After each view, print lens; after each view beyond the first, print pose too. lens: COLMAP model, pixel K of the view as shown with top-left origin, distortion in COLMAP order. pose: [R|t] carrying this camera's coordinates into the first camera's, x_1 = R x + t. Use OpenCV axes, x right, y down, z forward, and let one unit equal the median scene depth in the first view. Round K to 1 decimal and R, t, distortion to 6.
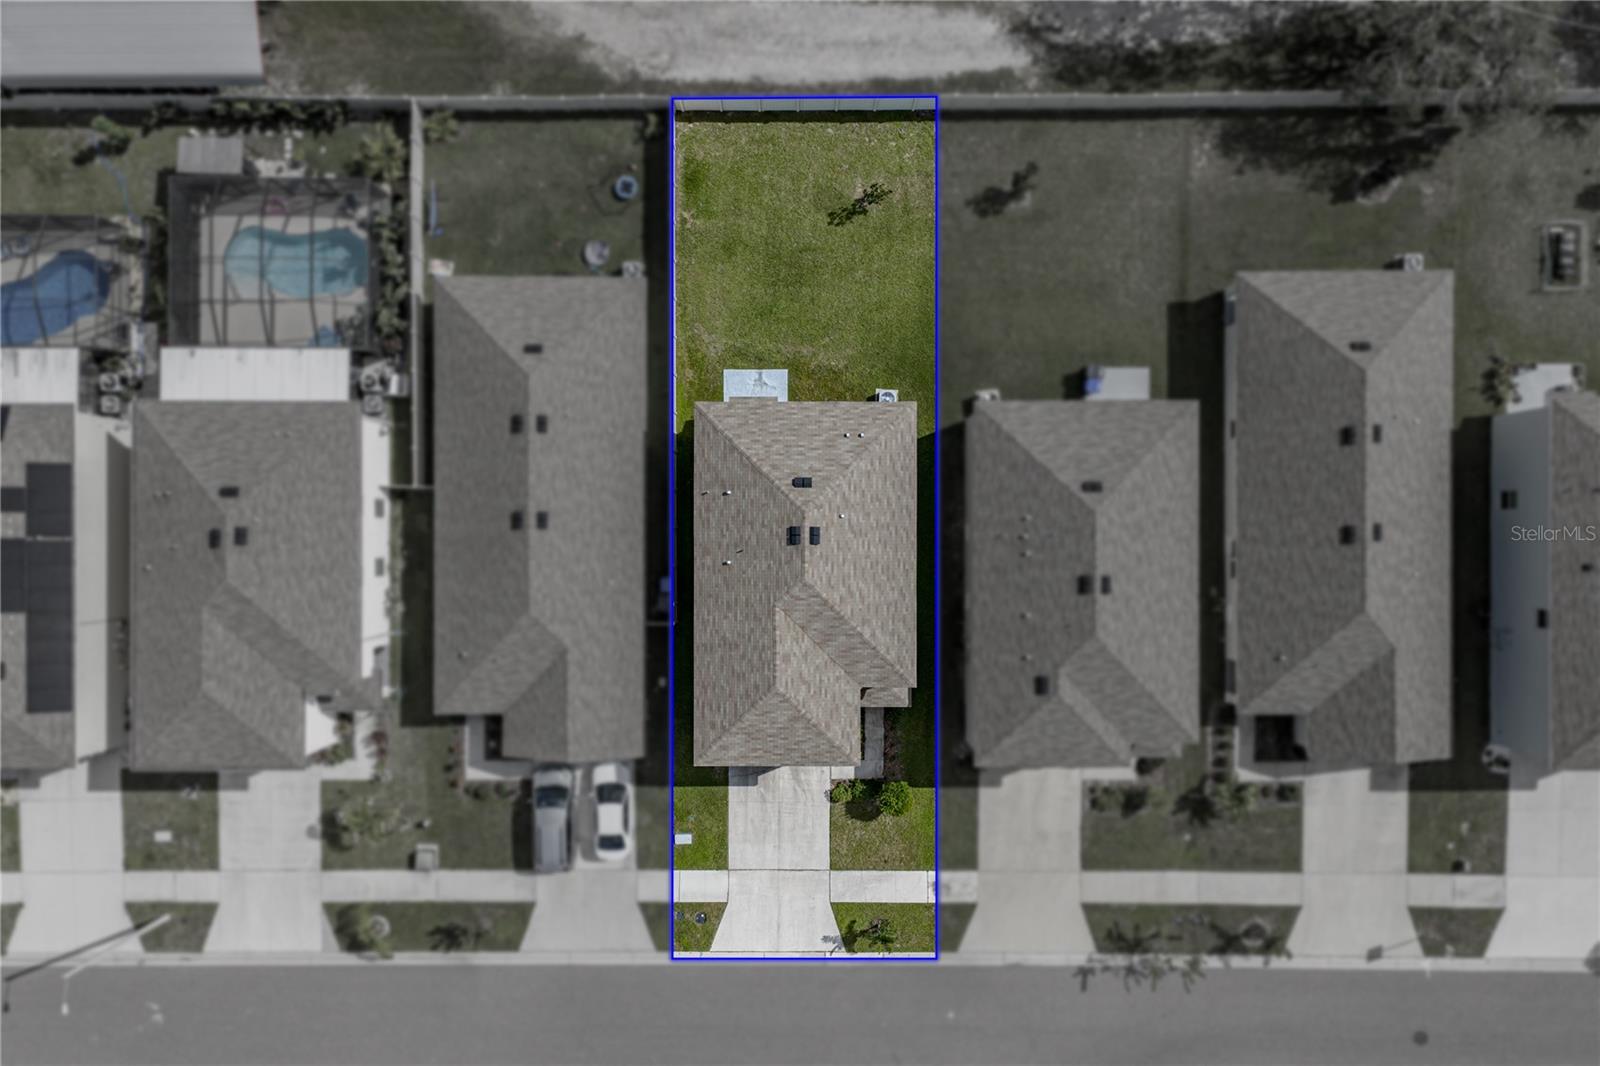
lens RADIAL K [[1333.5, 0, 800.0], [0, 1333.5, 533.0], [0, 0, 1]] dist [0.026755, -0.000158]
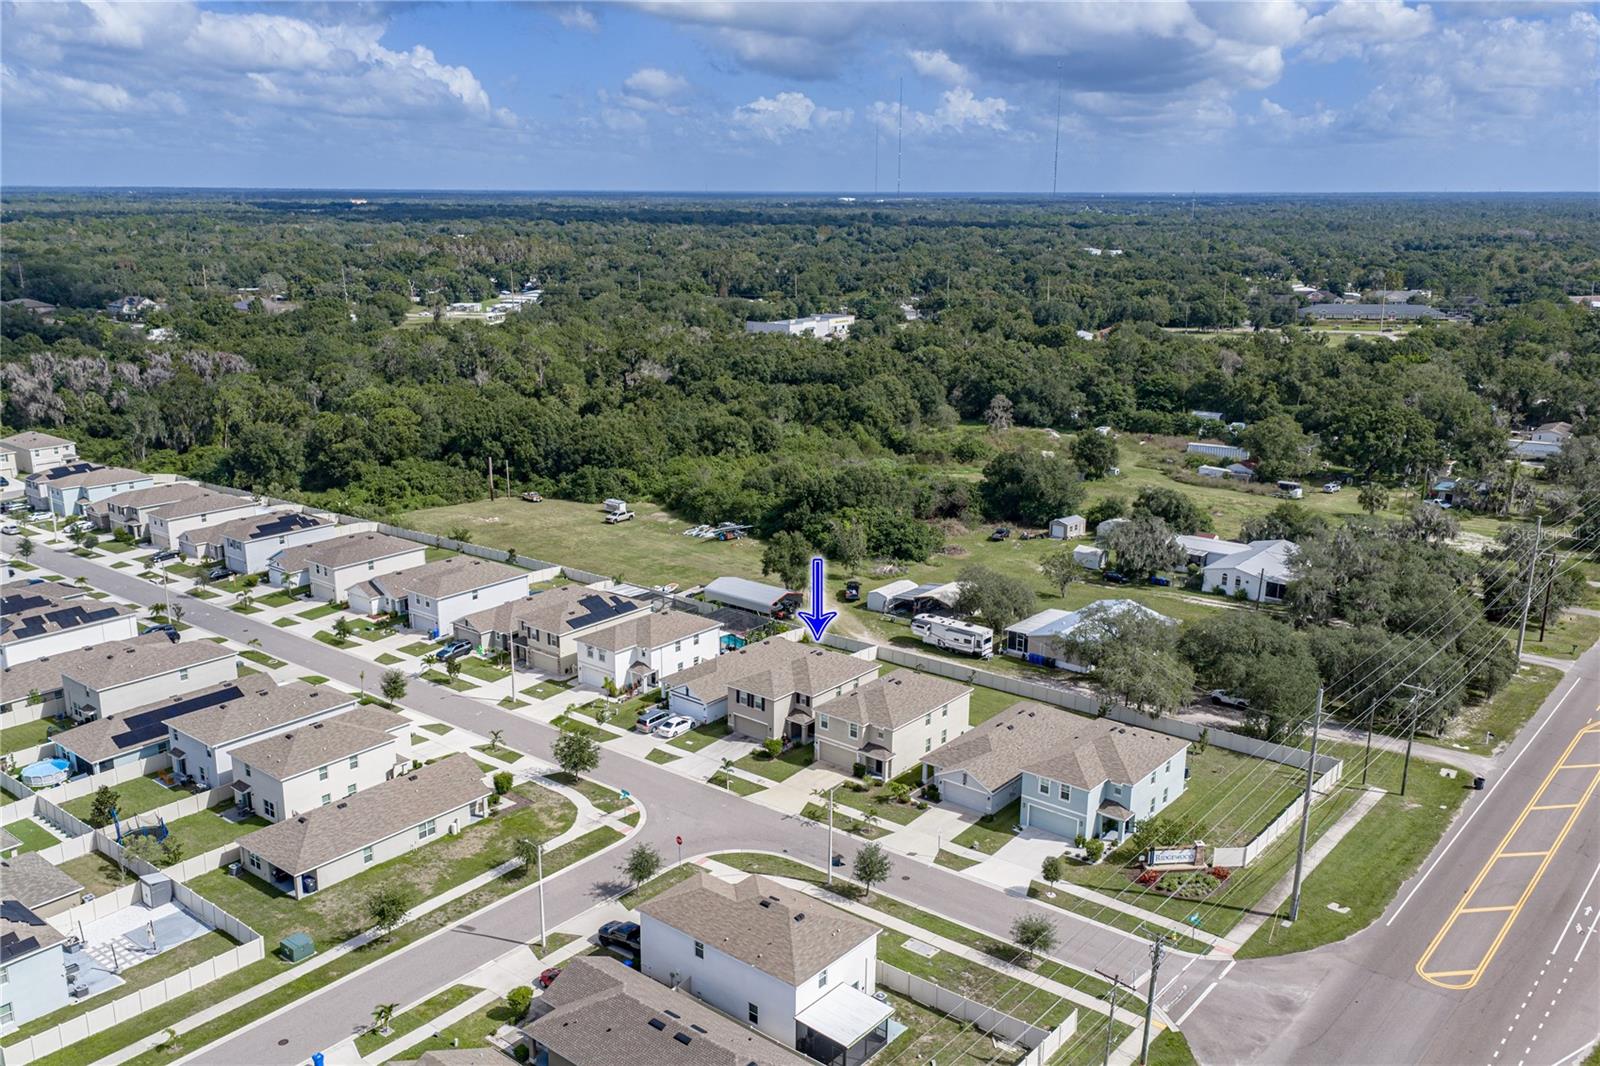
lens RADIAL K [[1333.5, 0, 800.0], [0, 1333.5, 533.0], [0, 0, 1]] dist [0.026755, -0.000158]
pose [[0.771557, 0.165289, -0.614312, 1.381582], [-0.636124, 0.190253, -0.747763, 1.726373], [-0.006723, 0.967721, 0.251935, 0.090621]]
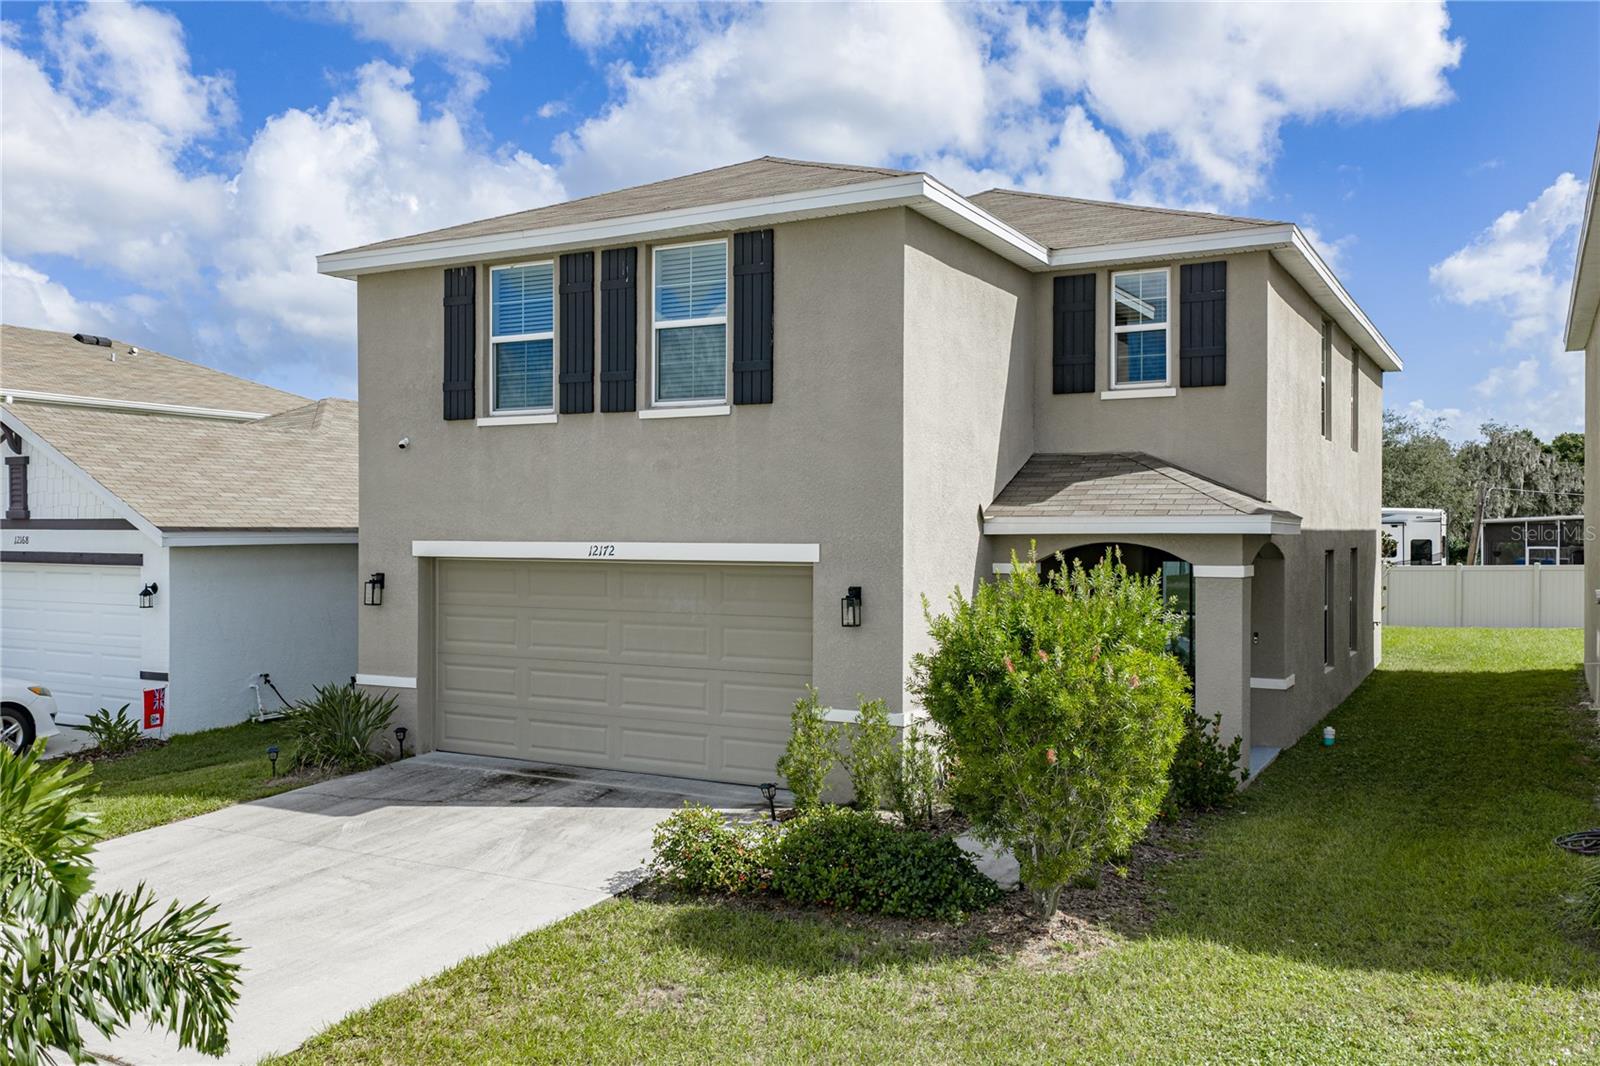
lens RADIAL K [[1333.5, 0, 800.0], [0, 1333.5, 533.0], [0, 0, 1]] dist [0.026755, -0.000158]
pose [[0.876573, 0.006041, -0.481230, 0.111458], [-0.481216, -0.003713, -0.876594, 0.321737], [-0.007082, 0.999975, -0.000348, 0.959162]]
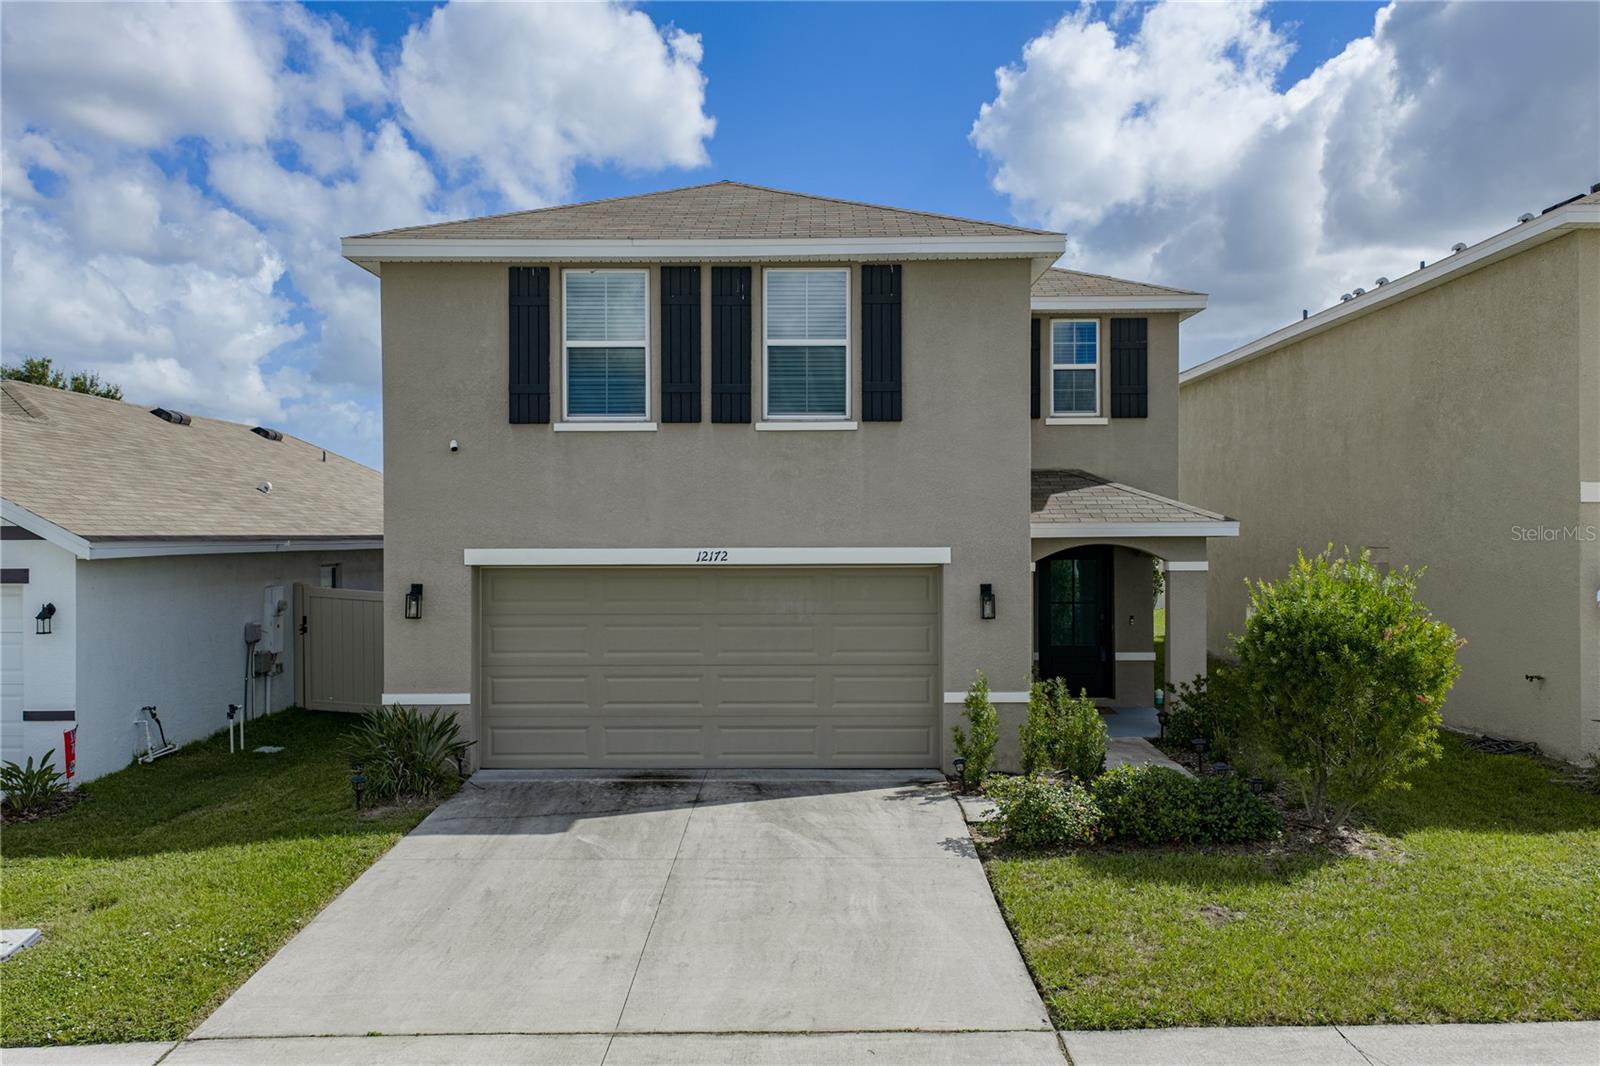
lens RADIAL K [[1345.2, 0, 800.0], [0, 1345.2, 533.0], [0, 0, 1]] dist [0.032025, -0.001570]
pose [[0.999993, 0.000010, -0.003842, 0.000412], [-0.003842, -0.004471, -0.999983, 0.370931], [-0.000027, 0.999990, -0.004471, 0.959273]]
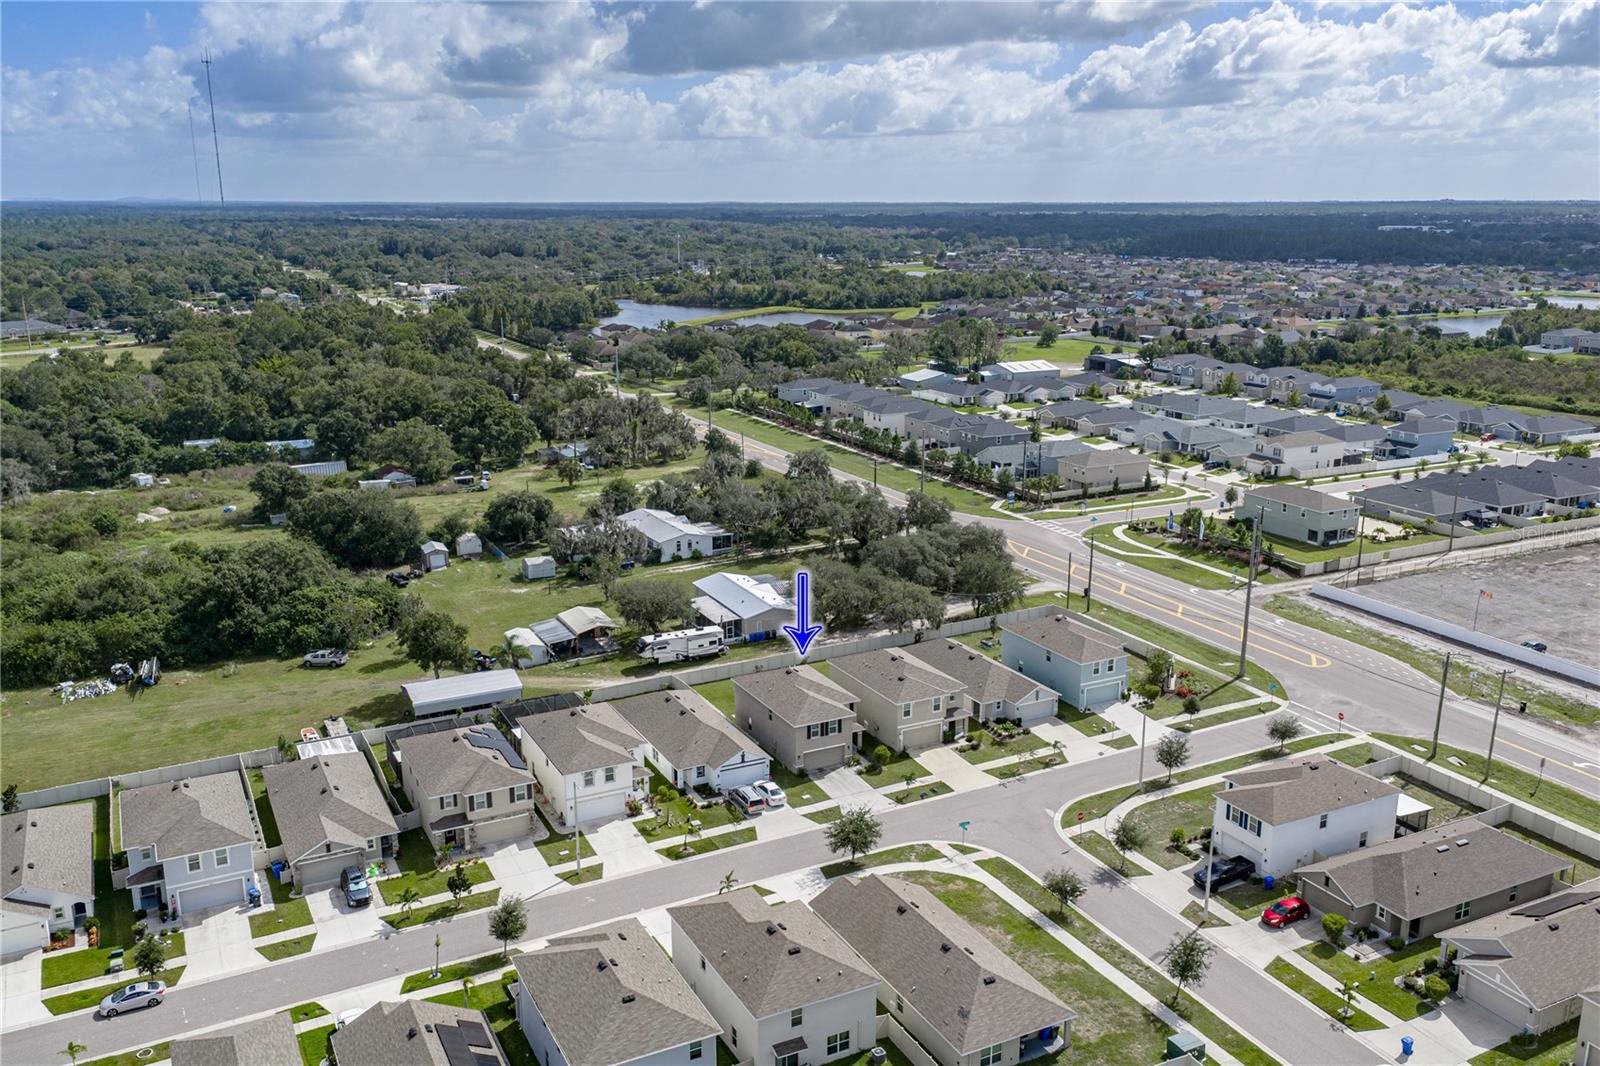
lens RADIAL K [[1333.5, 0, 800.0], [0, 1333.5, 533.0], [0, 0, 1]] dist [0.026755, -0.000158]
pose [[0.890050, -0.106705, 0.443199, -0.976750], [0.455854, 0.214591, -0.863799, 1.938948], [-0.002935, 0.970858, 0.239638, 0.101553]]
